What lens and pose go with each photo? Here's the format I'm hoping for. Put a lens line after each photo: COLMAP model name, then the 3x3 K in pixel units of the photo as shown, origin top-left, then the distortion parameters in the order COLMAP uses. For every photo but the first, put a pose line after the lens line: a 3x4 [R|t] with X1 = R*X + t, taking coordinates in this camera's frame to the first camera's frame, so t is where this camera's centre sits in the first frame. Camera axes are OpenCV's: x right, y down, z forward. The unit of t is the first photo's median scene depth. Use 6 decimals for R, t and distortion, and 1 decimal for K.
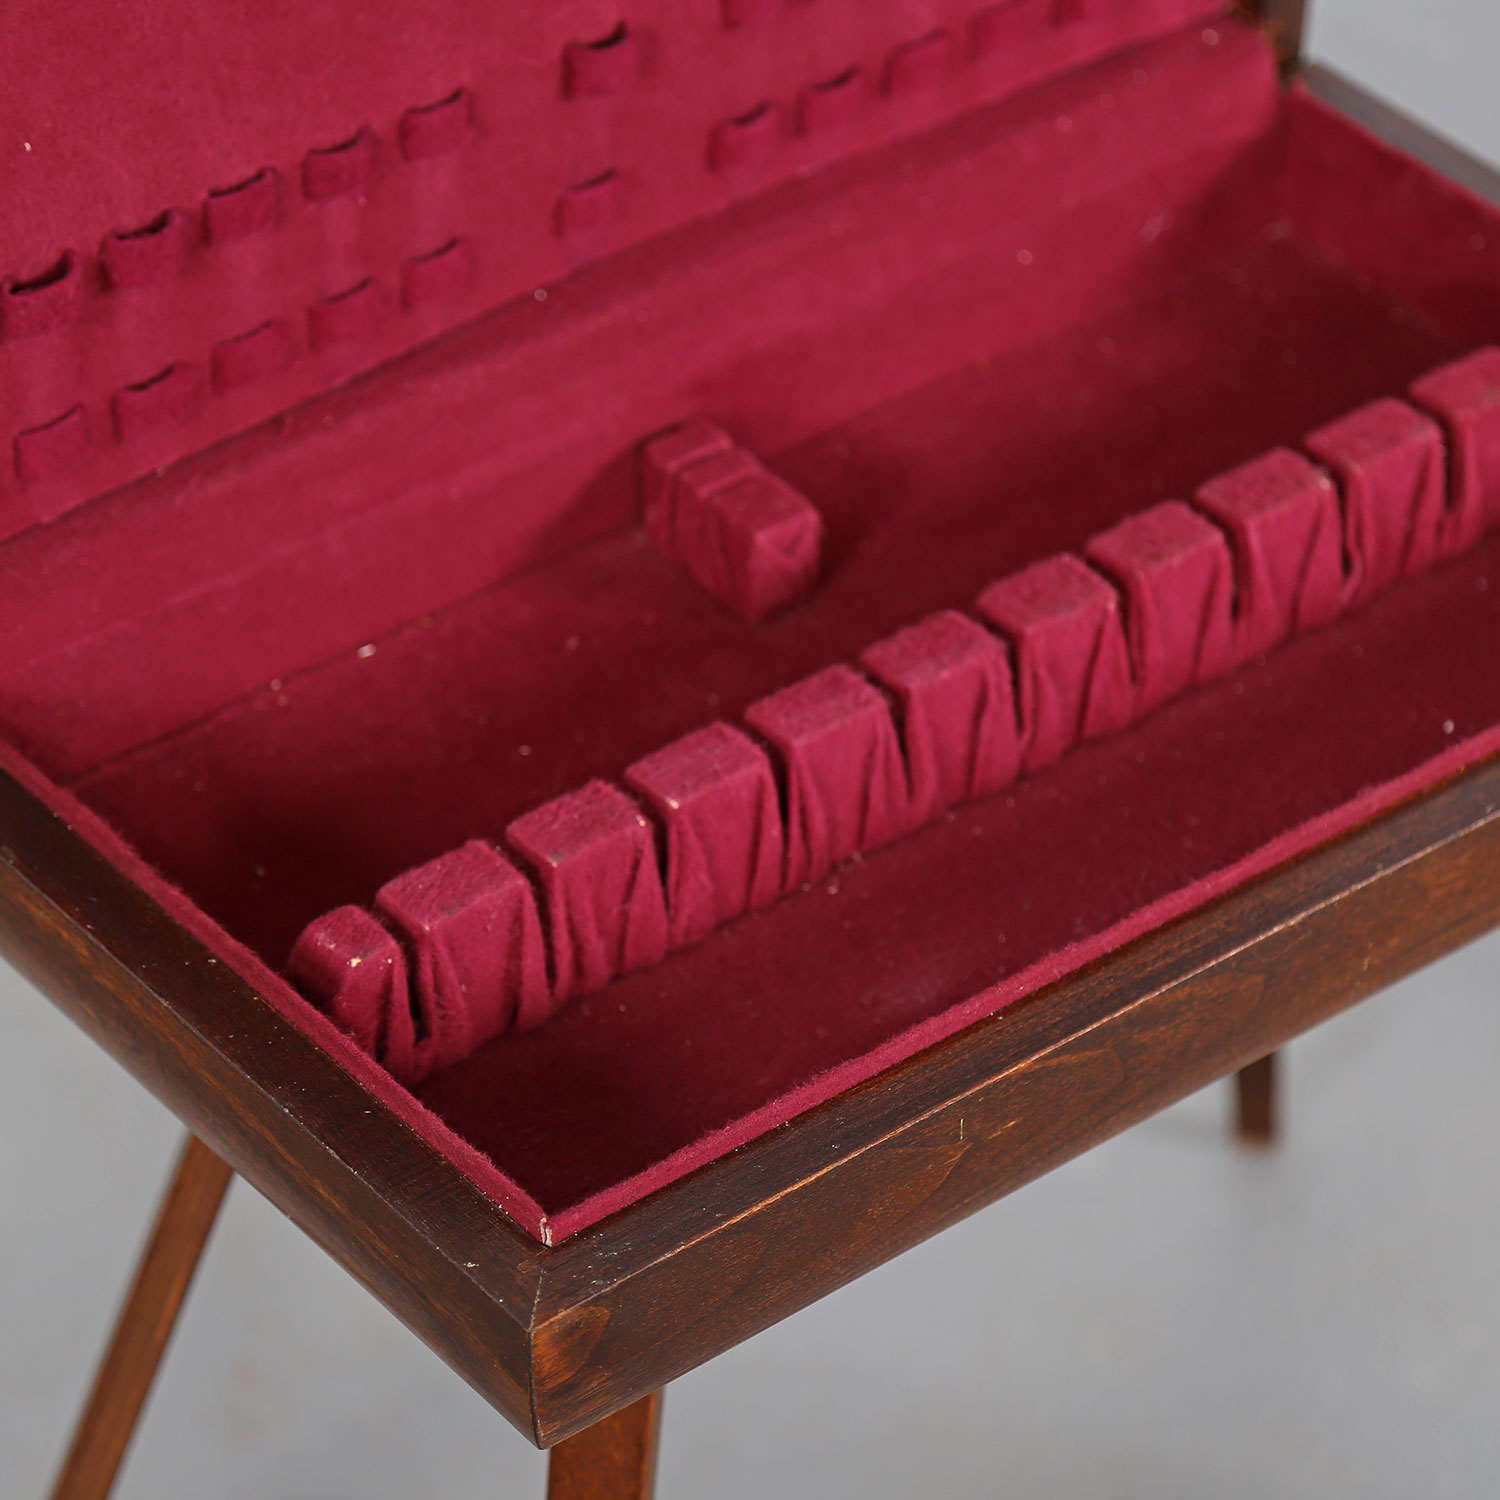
lens RADIAL K [[5950.2, 0, 748.1], [0, 5950.2, 704.1], [0, 0, 1]] dist [0.566226, 0.000000]
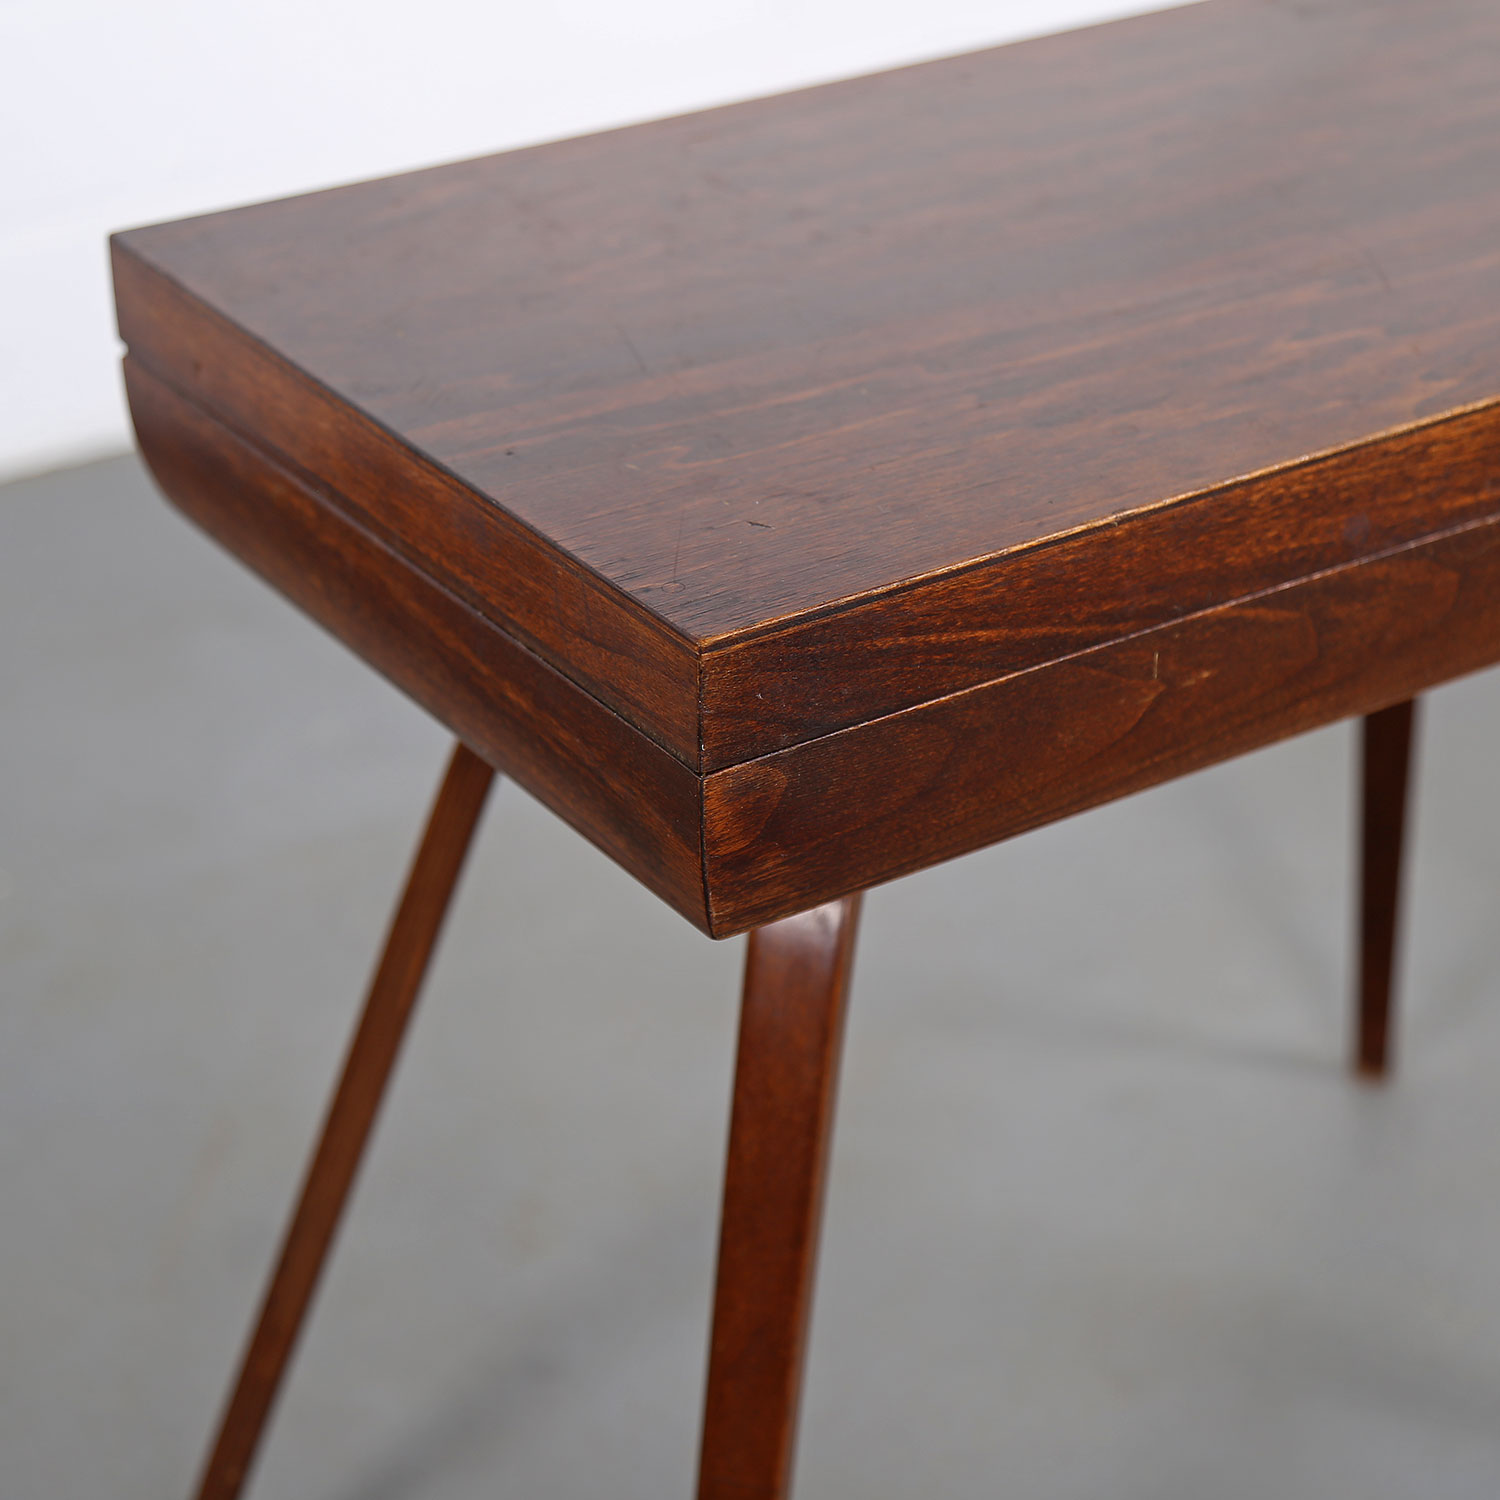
lens RADIAL K [[3330.0, 0, 737.2], [0, 3330.0, 753.3], [0, 0, 1]] dist [0.155644, 0.000000]
pose [[0.996417, 0.036200, -0.076433, 0.008753], [-0.047179, 0.987992, -0.147124, 0.158159], [0.070189, 0.150203, 0.986160, 0.419393]]
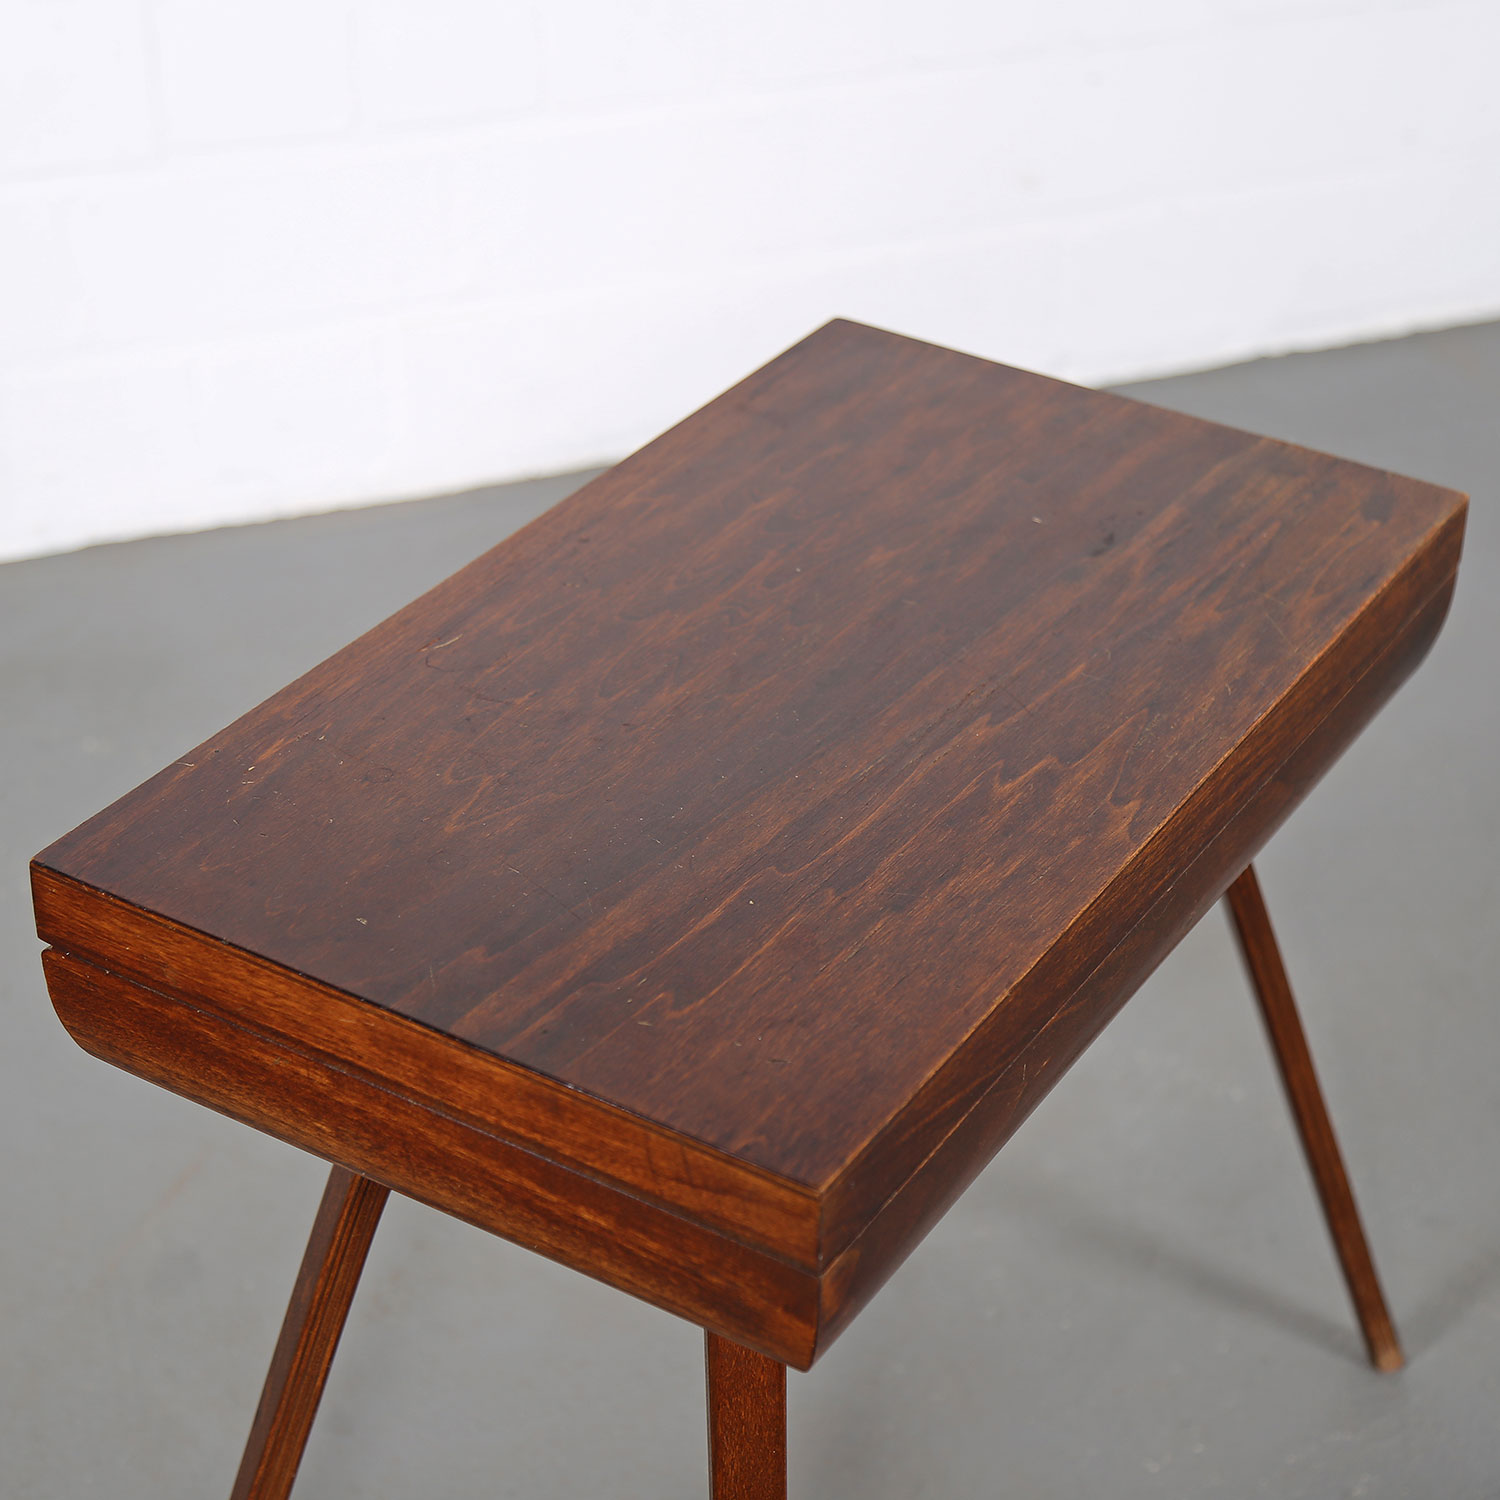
lens RADIAL K [[3083.6, 0, 760.2], [0, 3083.6, 754.6], [0, 0, 1]] dist [0.054787, 0.000000]
pose [[0.940704, -0.166918, 0.295321, -0.198837], [0.189286, 0.980717, -0.048636, 0.021681], [-0.281508, 0.101652, 0.954159, 0.319807]]
